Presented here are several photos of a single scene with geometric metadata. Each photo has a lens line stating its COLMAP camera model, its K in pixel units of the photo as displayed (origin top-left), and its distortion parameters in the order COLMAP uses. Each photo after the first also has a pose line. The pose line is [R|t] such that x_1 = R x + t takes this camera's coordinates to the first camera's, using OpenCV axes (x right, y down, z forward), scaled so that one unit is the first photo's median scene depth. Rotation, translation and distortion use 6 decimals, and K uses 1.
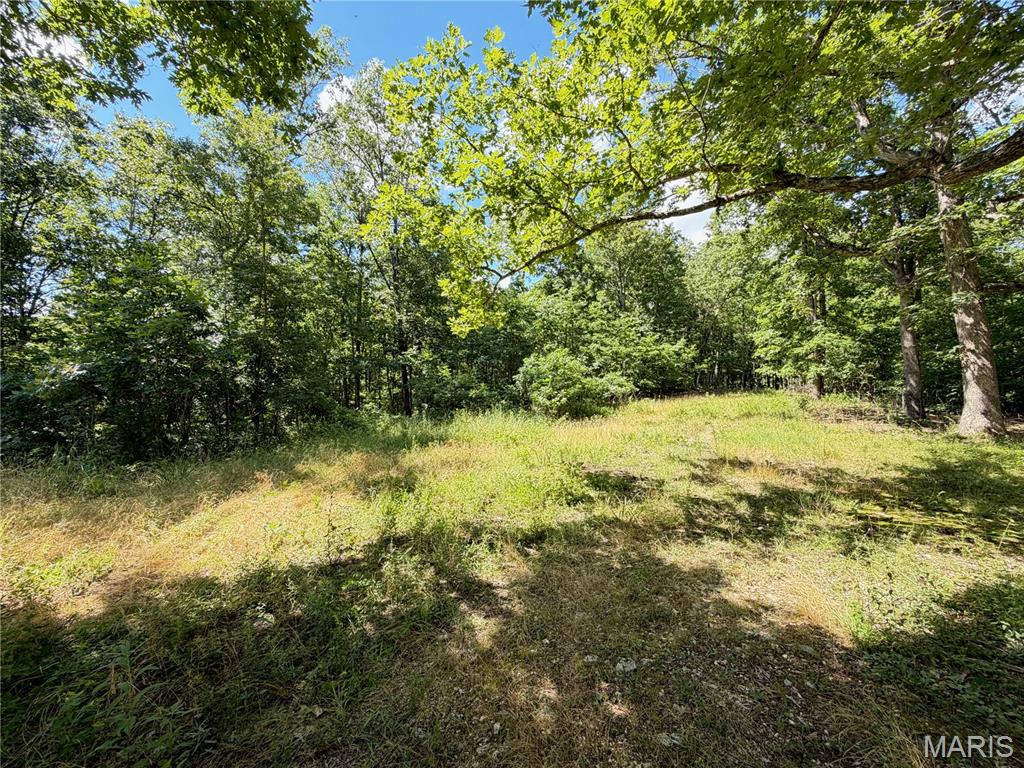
lens RADIAL K [[409.2, 0, 511.3], [0, 409.2, 382.8], [0, 0, 1]] dist [-0.001039, 0.000209]
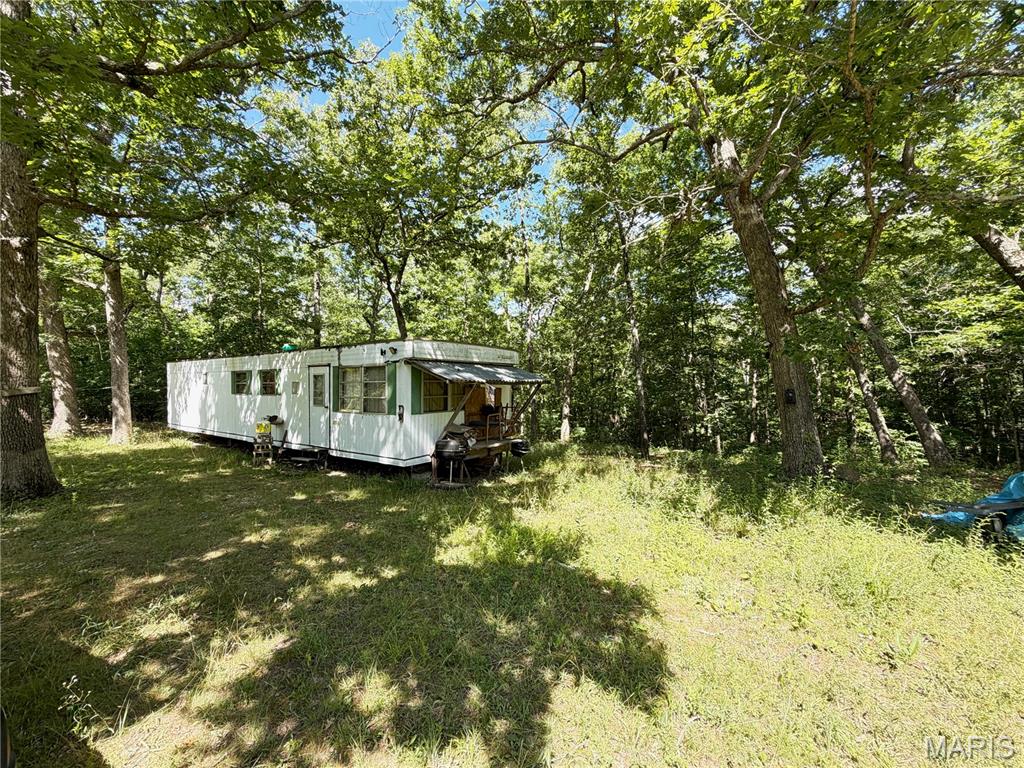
lens RADIAL K [[409.2, 0, 511.4], [0, 409.2, 386.2], [0, 0, 1]] dist [-0.001039, 0.000209]
pose [[-0.114104, -0.003775, 0.993462, -0.467562], [0.010147, 0.999936, 0.004966, -0.037882], [-0.993417, 0.010648, -0.114059, -0.403023]]
